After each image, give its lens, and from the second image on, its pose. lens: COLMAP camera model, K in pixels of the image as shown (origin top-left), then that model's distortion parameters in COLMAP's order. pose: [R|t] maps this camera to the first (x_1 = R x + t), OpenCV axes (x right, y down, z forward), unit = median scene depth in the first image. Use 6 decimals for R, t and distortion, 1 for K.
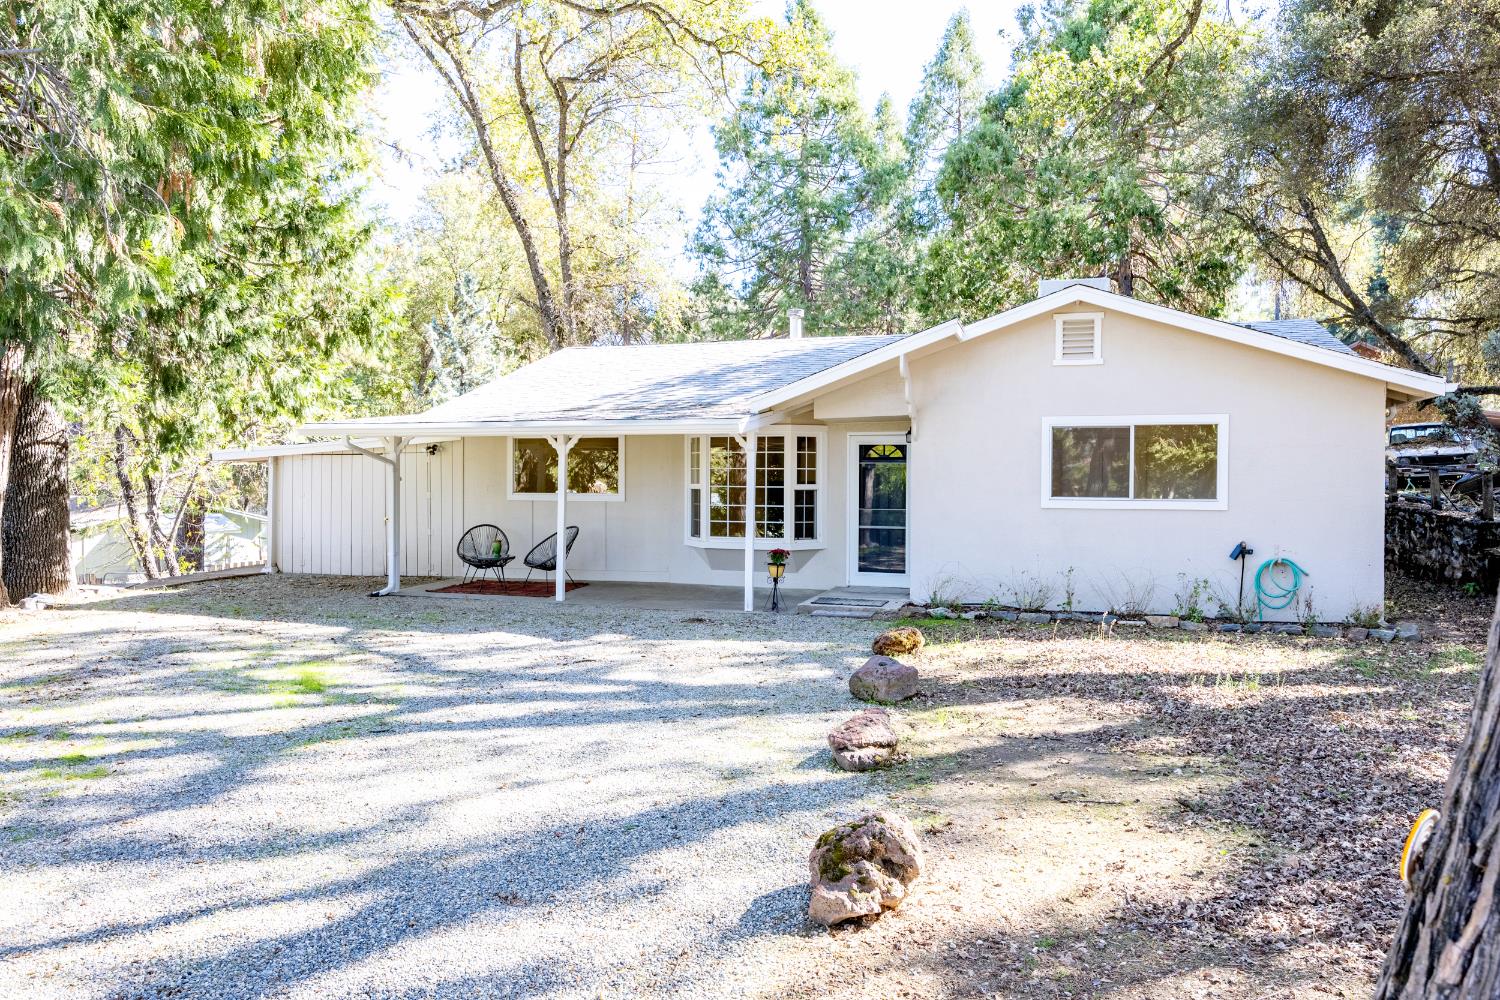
lens RADIAL K [[987.1, 0, 757.2], [0, 987.1, 481.8], [0, 0, 1]] dist [-0.003109, 0.004770]
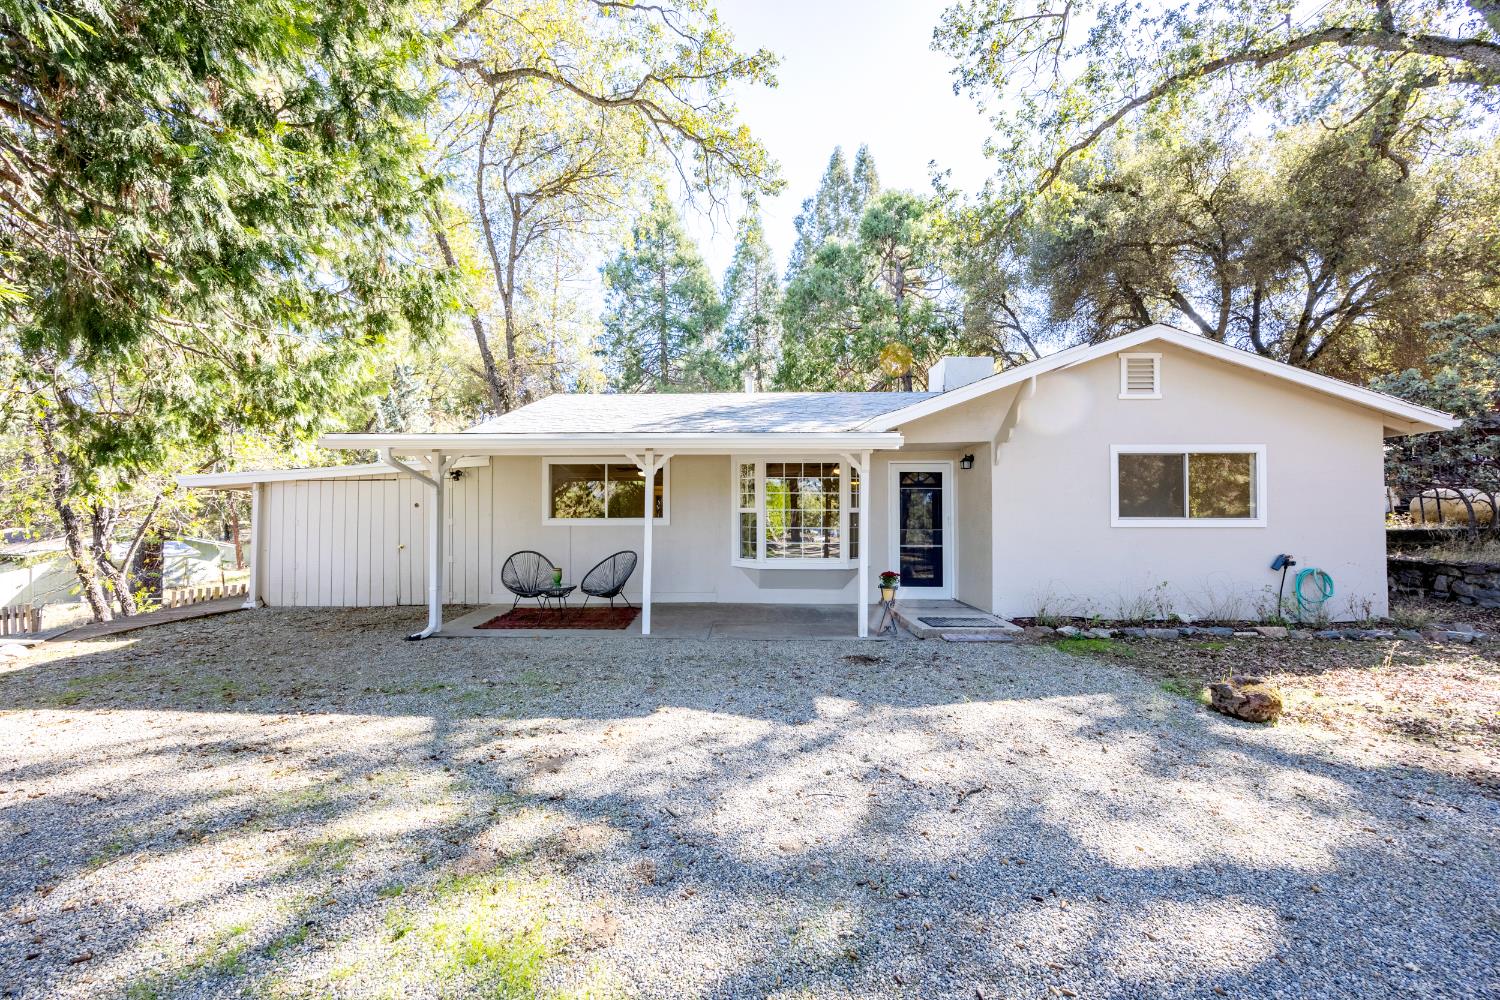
lens RADIAL K [[568.4, 0, 738.2], [0, 568.4, 496.1], [0, 0, 1]] dist [-0.000679, -0.000369]
pose [[0.960515, -0.000235, 0.278228, -0.237820], [0.007341, 0.999673, -0.024500, 0.003937], [-0.278131, 0.025575, 0.960203, 0.415335]]
